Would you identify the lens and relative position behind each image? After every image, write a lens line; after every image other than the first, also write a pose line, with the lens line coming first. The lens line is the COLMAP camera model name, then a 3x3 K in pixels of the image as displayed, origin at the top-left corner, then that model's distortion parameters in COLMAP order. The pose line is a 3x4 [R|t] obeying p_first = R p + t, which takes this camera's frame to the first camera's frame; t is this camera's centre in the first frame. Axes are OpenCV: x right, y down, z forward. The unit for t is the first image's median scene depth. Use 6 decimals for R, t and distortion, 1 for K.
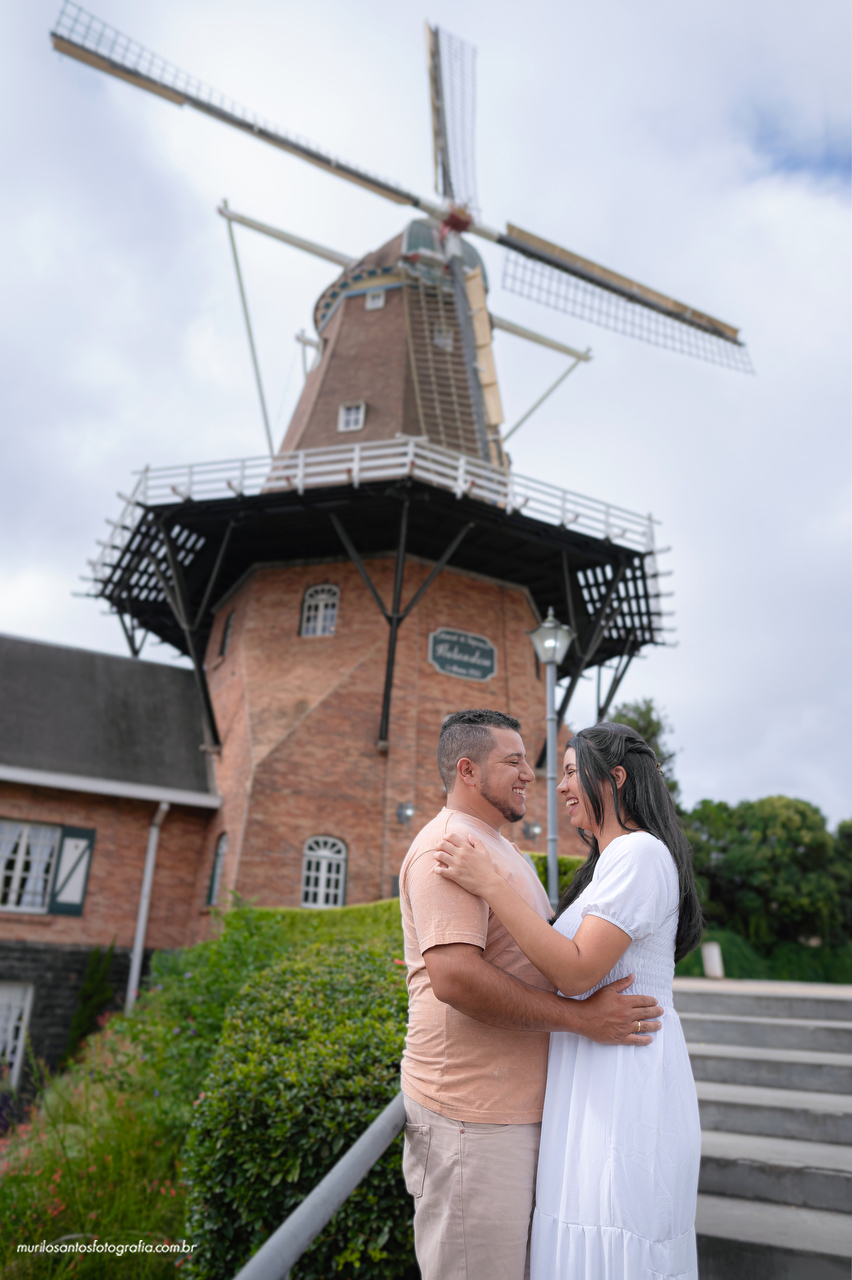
lens RADIAL K [[894.3, 0, 426.0], [0, 894.3, 640.0], [0, 0, 1]] dist [-0.056081, 0.065795]
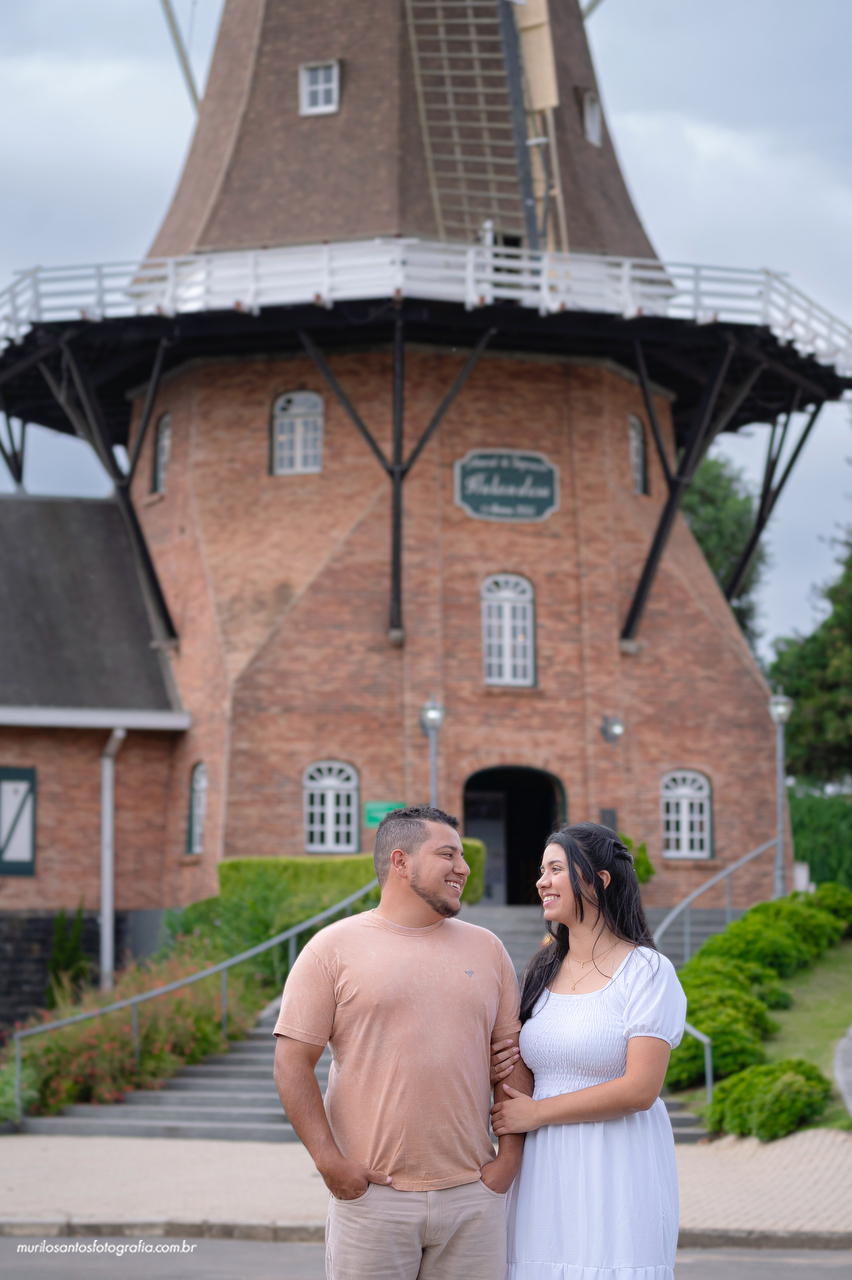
lens RADIAL K [[3166.7, 0, 426.0], [0, 3166.7, 640.0], [0, 0, 1]] dist [0.024876, -0.241504]
pose [[0.993027, -0.057207, -0.103077, 0.252427], [0.081497, 0.964911, 0.249610, -0.544245], [0.085180, -0.256270, 0.962845, -1.569741]]
